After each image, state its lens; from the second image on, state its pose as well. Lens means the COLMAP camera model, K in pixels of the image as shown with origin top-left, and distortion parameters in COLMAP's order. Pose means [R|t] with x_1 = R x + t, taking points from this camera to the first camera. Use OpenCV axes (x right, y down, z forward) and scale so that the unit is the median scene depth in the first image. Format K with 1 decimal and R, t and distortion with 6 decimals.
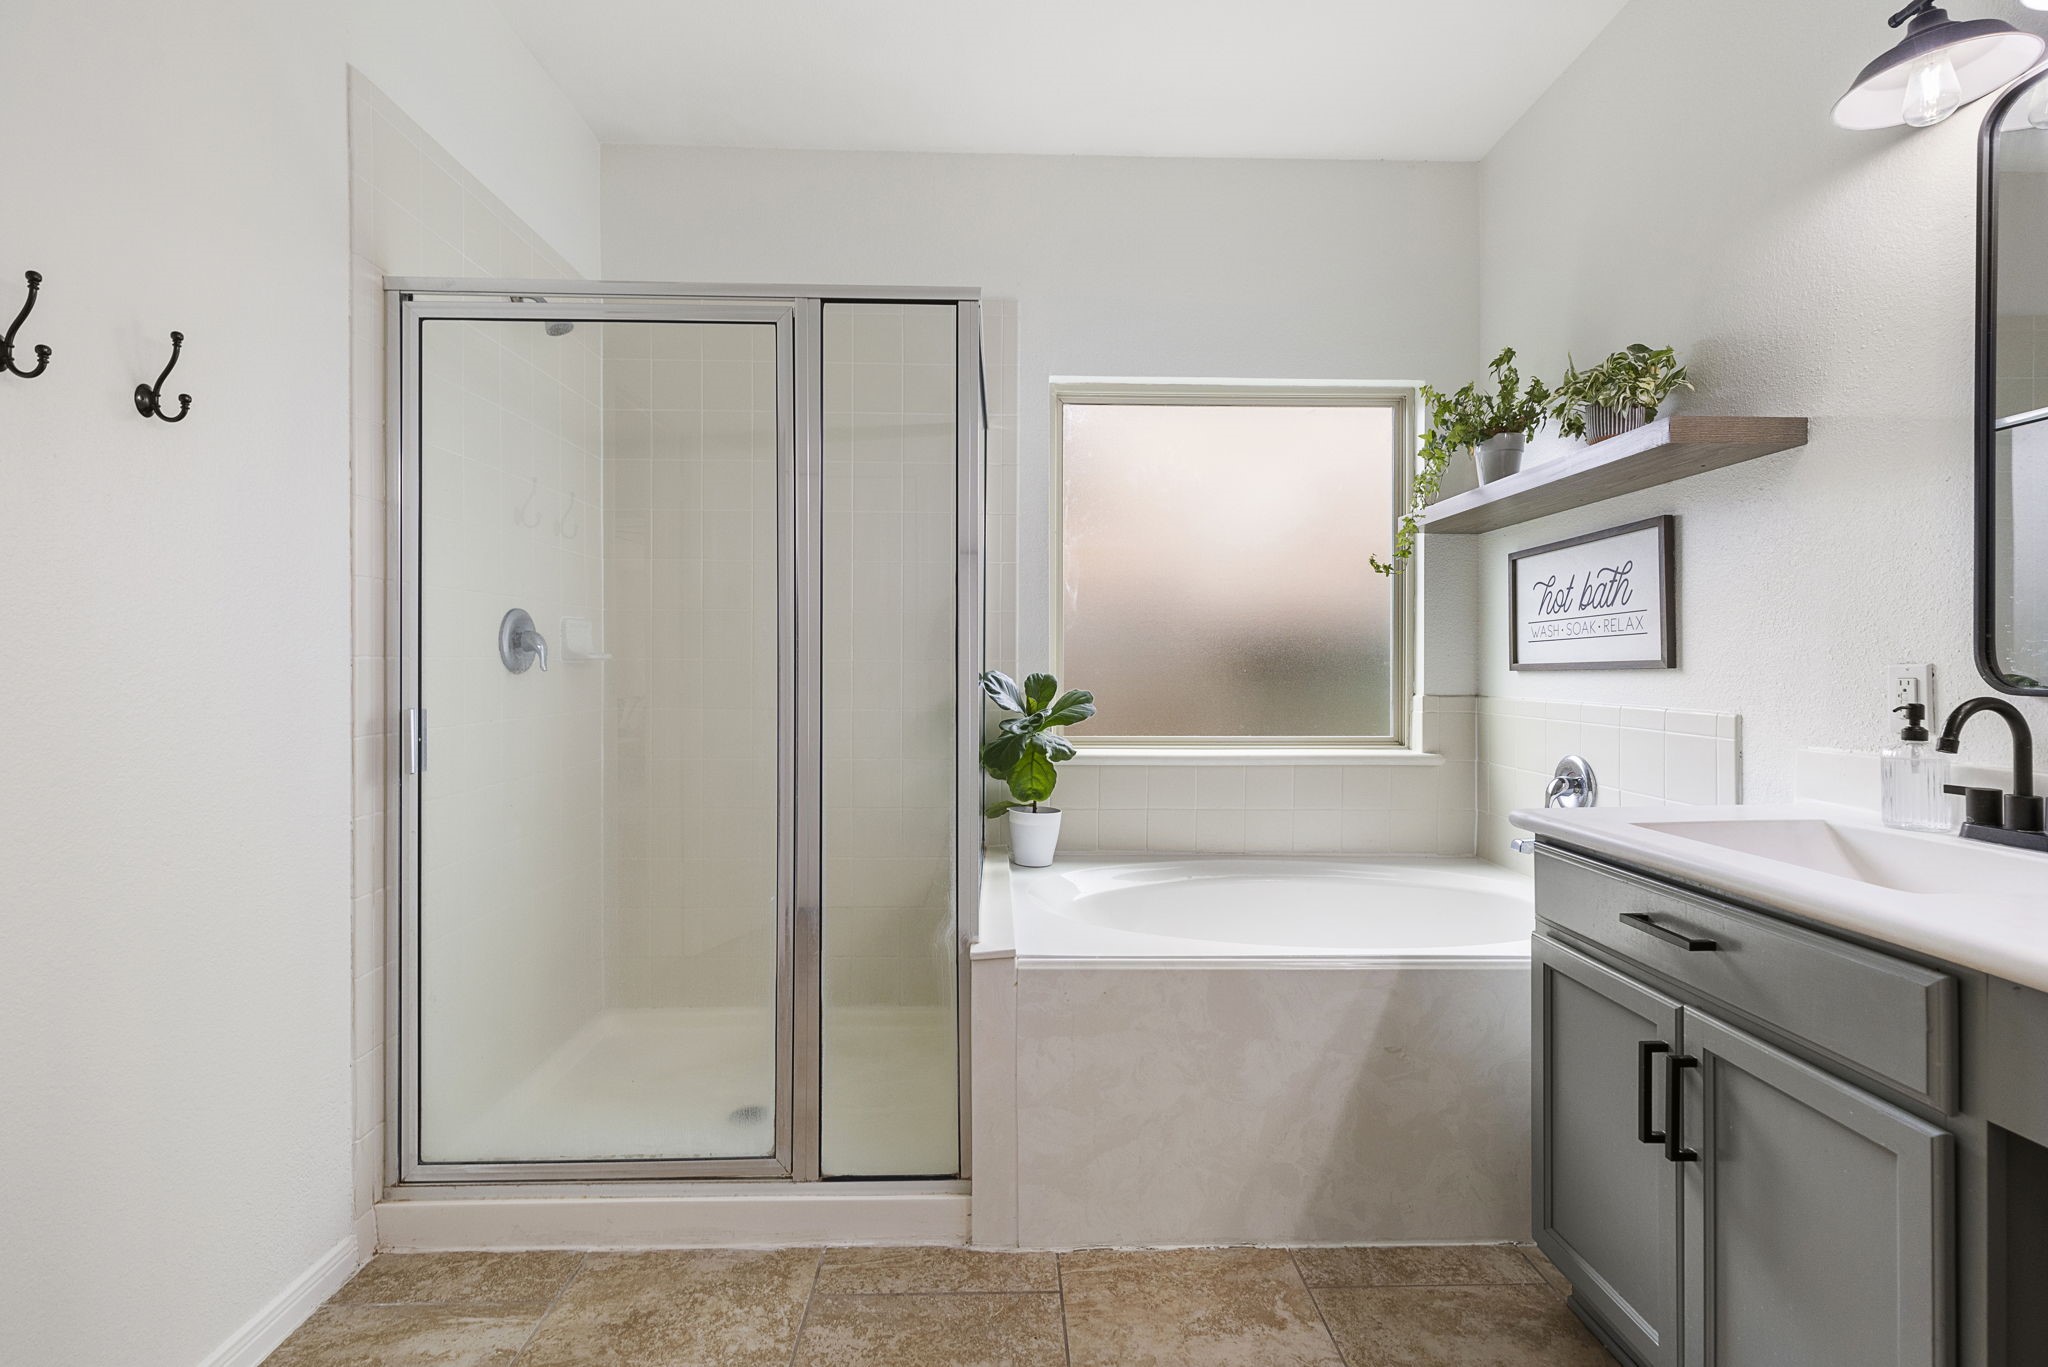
lens RADIAL K [[942.7, 0, 1036.1], [0, 942.7, 663.7], [0, 0, 1]] dist [0.008417, -0.000243]
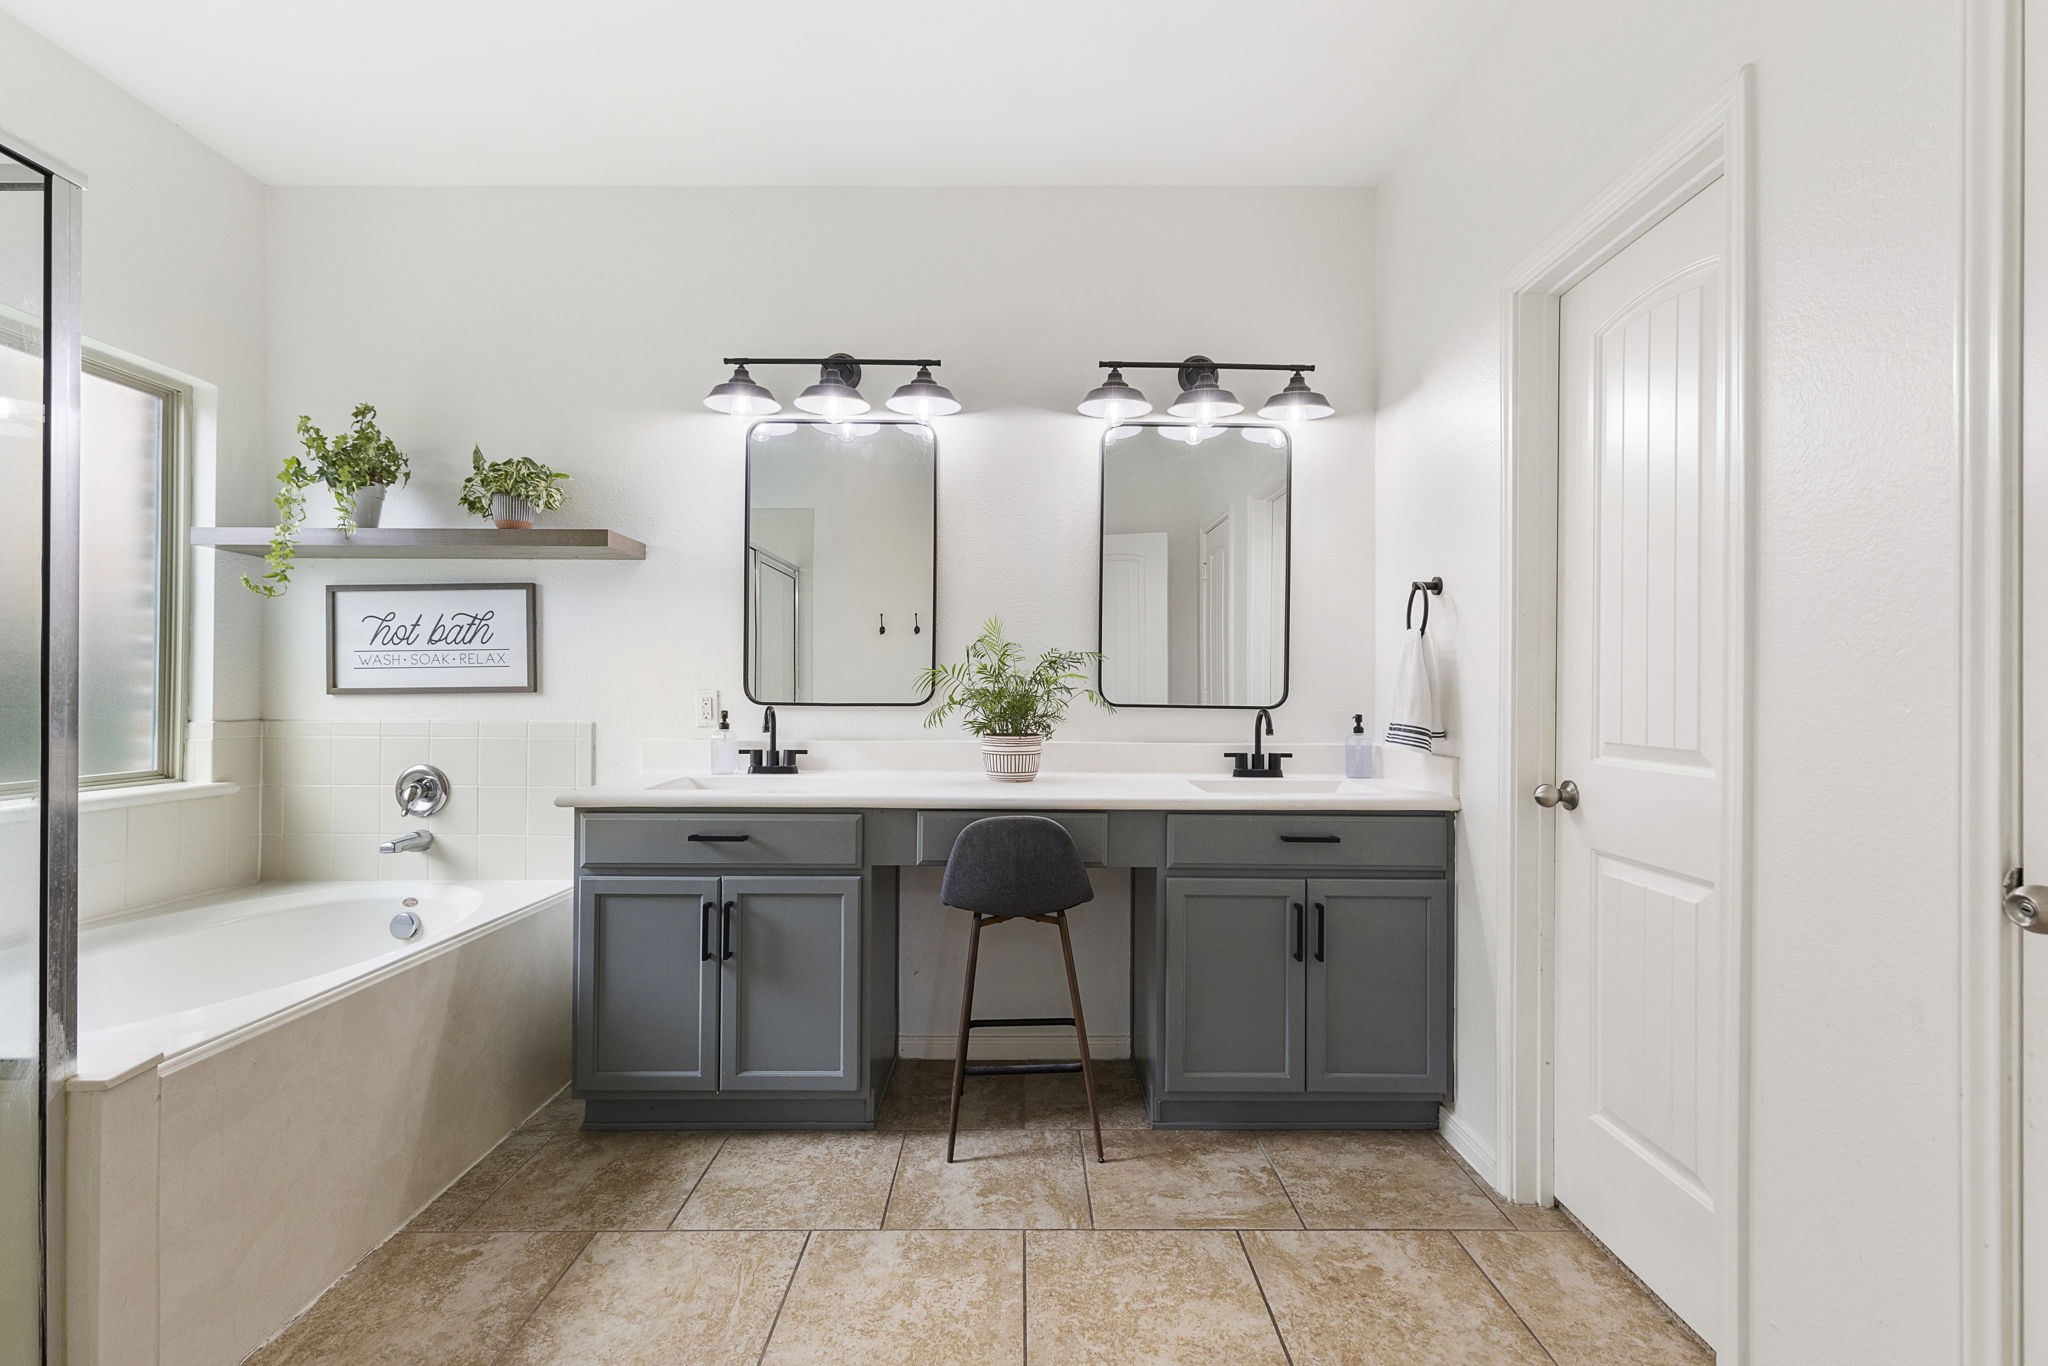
lens RADIAL K [[942.7, 0, 1040.4], [0, 942.7, 688.6], [0, 0, 1]] dist [0.008417, -0.000243]
pose [[0.008320, -0.000661, 0.999965, -0.683992], [-0.005729, 0.999983, 0.000708, -0.005569], [-0.999949, -0.005734, 0.008317, 0.221755]]
